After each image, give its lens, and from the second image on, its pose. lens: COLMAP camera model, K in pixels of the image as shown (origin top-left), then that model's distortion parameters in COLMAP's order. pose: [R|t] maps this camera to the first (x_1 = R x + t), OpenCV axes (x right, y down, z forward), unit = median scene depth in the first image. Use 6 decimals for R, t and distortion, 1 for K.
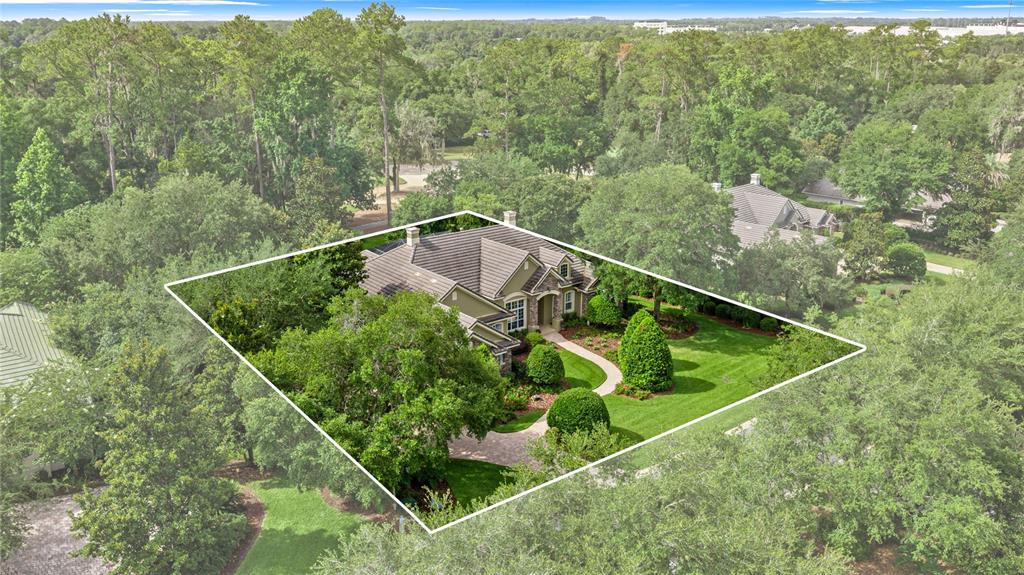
lens RADIAL K [[850.8, 0, 512.0], [0, 850.8, 287.5], [0, 0, 1]] dist [-0.003549, 0.000074]
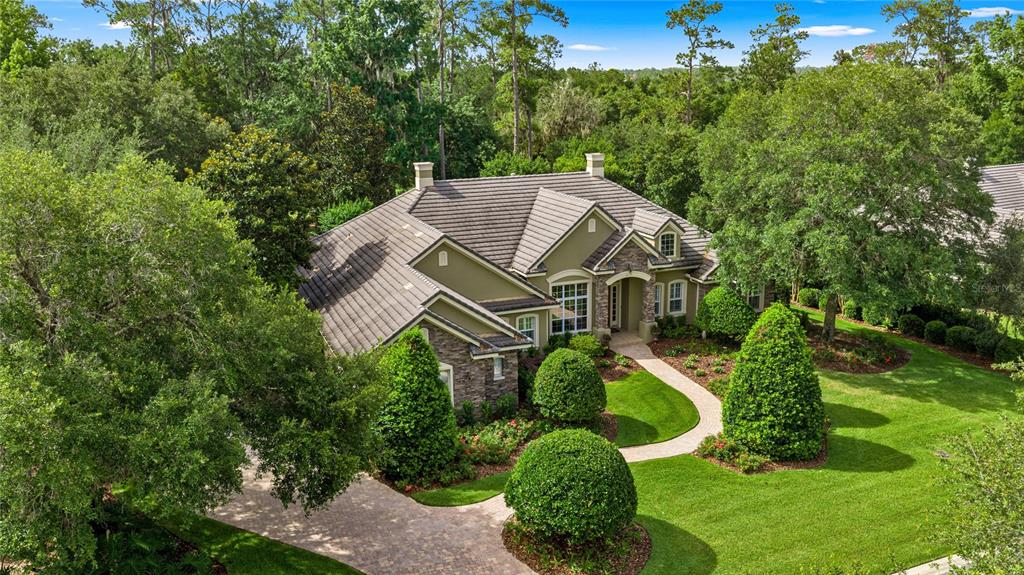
lens RADIAL K [[850.8, 0, 512.0], [0, 850.8, 287.5], [0, 0, 1]] dist [-0.003549, 0.000074]
pose [[0.958768, 0.058413, -0.278124, 0.131544], [-0.074163, 0.996164, -0.046439, 0.049208], [0.274344, 0.065151, 0.959422, 0.409324]]
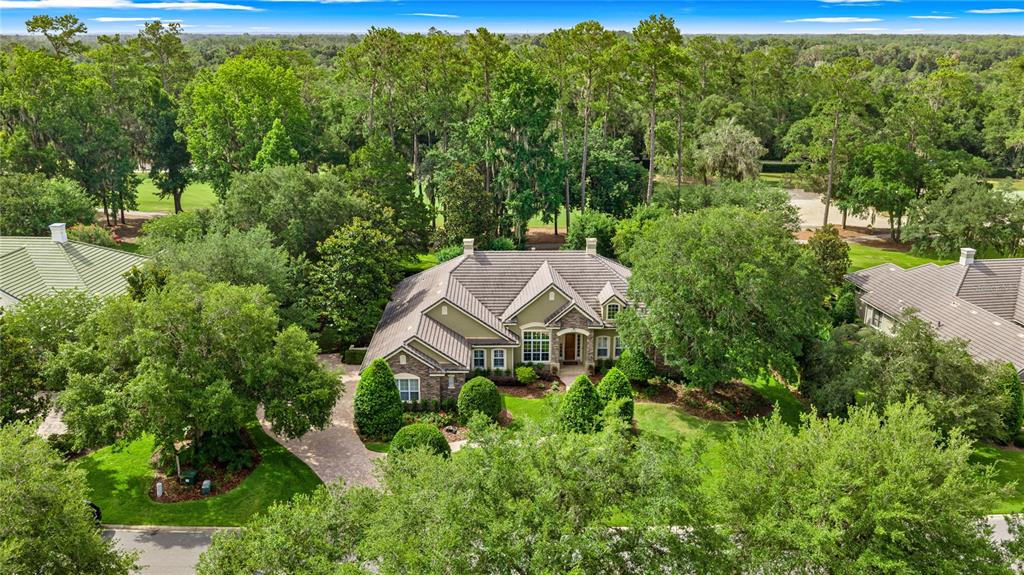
lens RADIAL K [[865.5, 0, 510.2], [0, 865.5, 267.3], [0, 0, 1]] dist [-0.001833, -0.001397]
pose [[0.797155, 0.159920, -0.582210, 0.521622], [-0.182434, 0.983010, 0.020224, -0.067252], [0.575553, 0.090093, 0.812787, 0.203652]]
